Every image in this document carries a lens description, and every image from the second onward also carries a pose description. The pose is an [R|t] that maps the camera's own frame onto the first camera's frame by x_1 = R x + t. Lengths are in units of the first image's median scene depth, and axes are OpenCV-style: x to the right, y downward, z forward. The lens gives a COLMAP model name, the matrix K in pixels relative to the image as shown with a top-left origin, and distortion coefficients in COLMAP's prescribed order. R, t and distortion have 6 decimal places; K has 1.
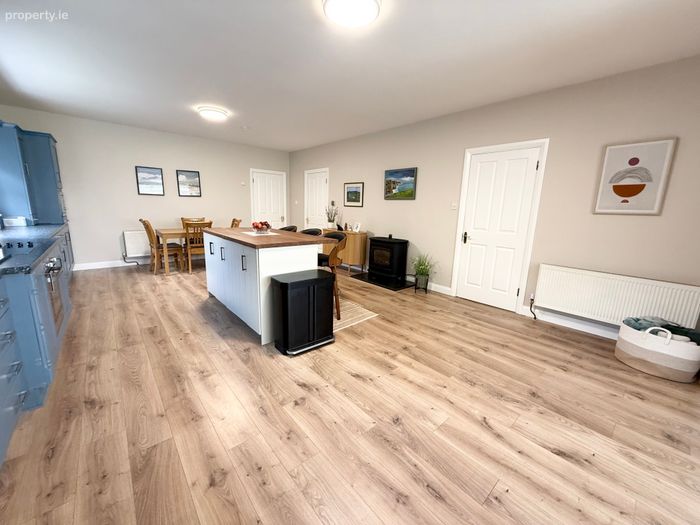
lens RADIAL K [[278.8, 0, 347.9], [0, 278.8, 261.8], [0, 0, 1]] dist [-0.002018, 0.000140]
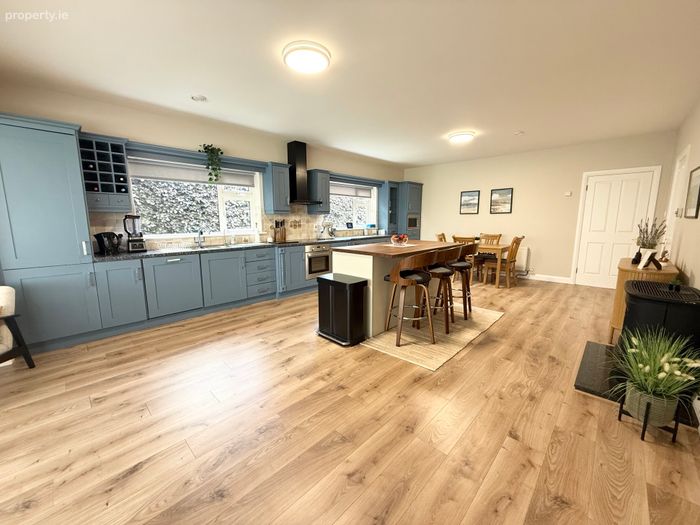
lens RADIAL K [[278.8, 0, 347.9], [0, 278.8, 261.8], [0, 0, 1]] dist [-0.002018, 0.000140]
pose [[0.086283, 0.122533, -0.988707, 0.752449], [-0.189300, 0.976345, 0.104481, -0.109766], [0.978121, 0.178147, 0.107438, 0.664609]]
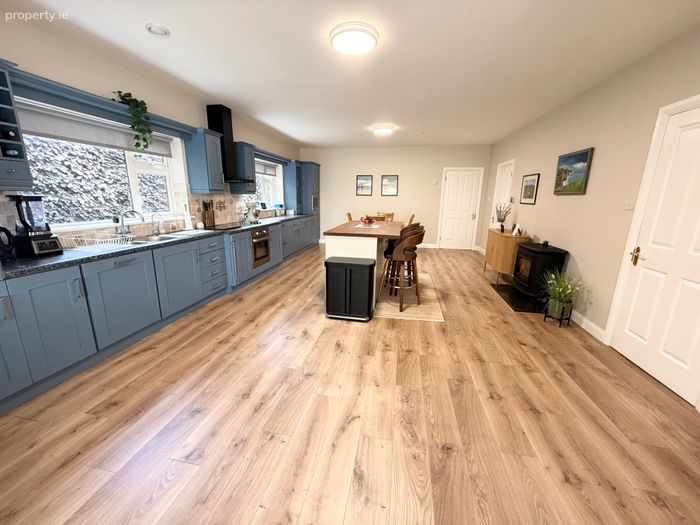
lens RADIAL K [[278.8, 0, 347.9], [0, 278.8, 261.8], [0, 0, 1]] dist [-0.002018, 0.000140]
pose [[0.614219, 0.161372, -0.772459, 0.598503], [-0.151042, 0.984811, 0.085633, -0.037506], [0.774546, 0.064076, 0.629264, 0.154643]]
